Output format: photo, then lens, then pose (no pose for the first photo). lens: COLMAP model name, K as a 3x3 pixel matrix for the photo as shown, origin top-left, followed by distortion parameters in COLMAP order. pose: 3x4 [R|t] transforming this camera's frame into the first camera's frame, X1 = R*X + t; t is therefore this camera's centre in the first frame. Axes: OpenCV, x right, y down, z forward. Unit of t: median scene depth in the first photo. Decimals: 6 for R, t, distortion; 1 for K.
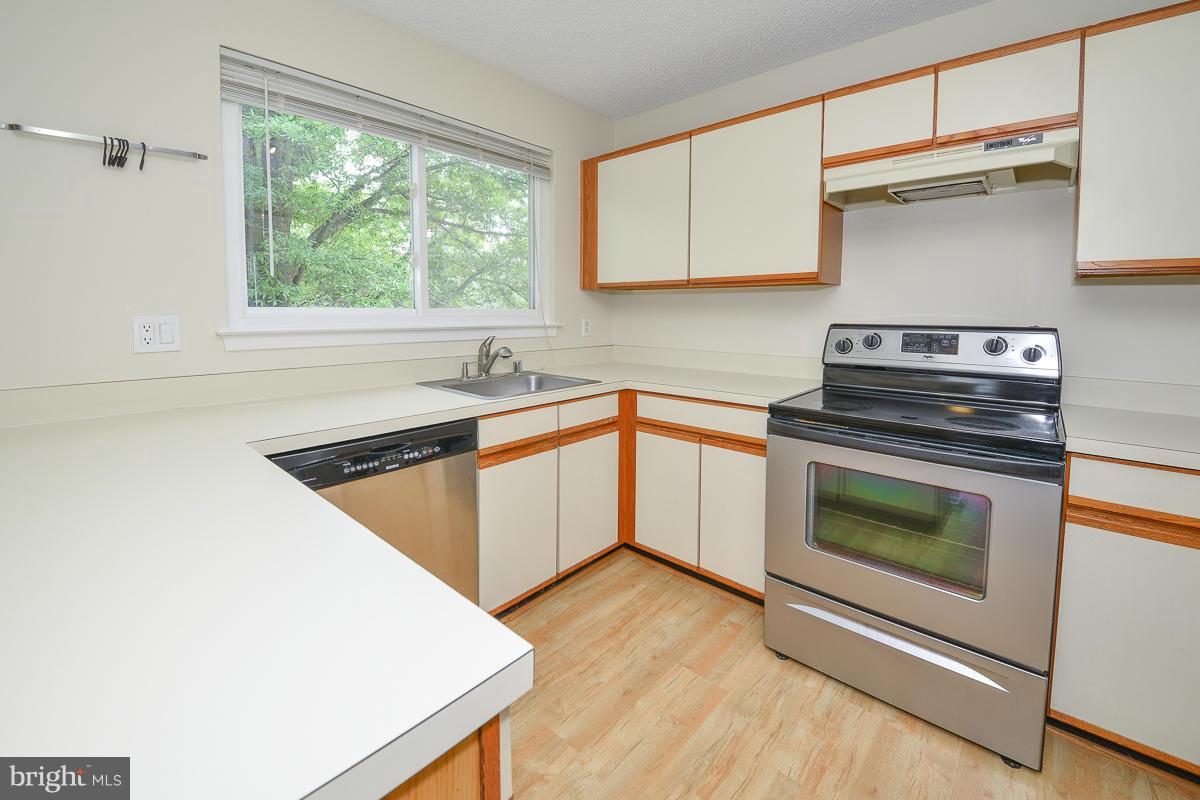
lens RADIAL K [[490.2, 0, 595.3], [0, 490.2, 344.7], [0, 0, 1]] dist [-0.012503, -0.003704]
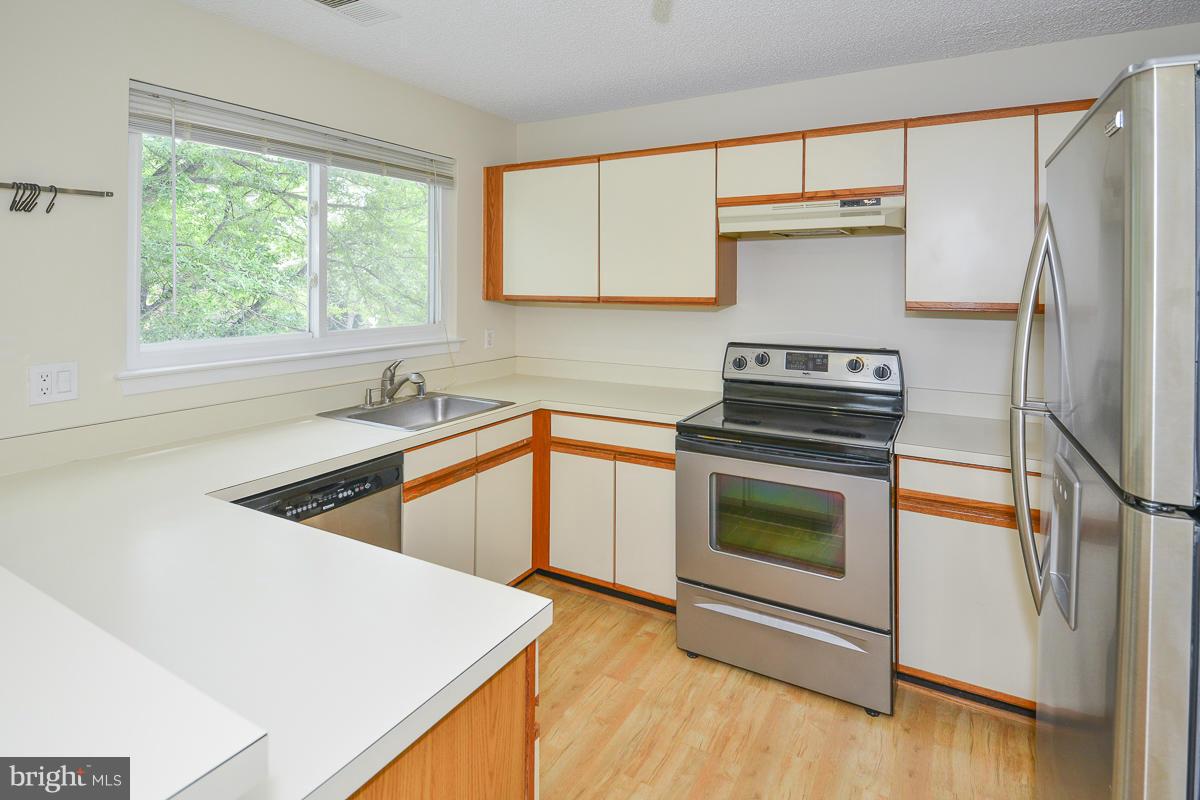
lens RADIAL K [[613.1, 0, 601.6], [0, 613.1, 297.7], [0, 0, 1]] dist [-0.004235, -0.005709]
pose [[0.975721, -0.005260, 0.218954, -0.111102], [0.015794, 0.998799, -0.046390, -0.098835], [-0.218447, 0.048722, 0.974632, -0.329286]]
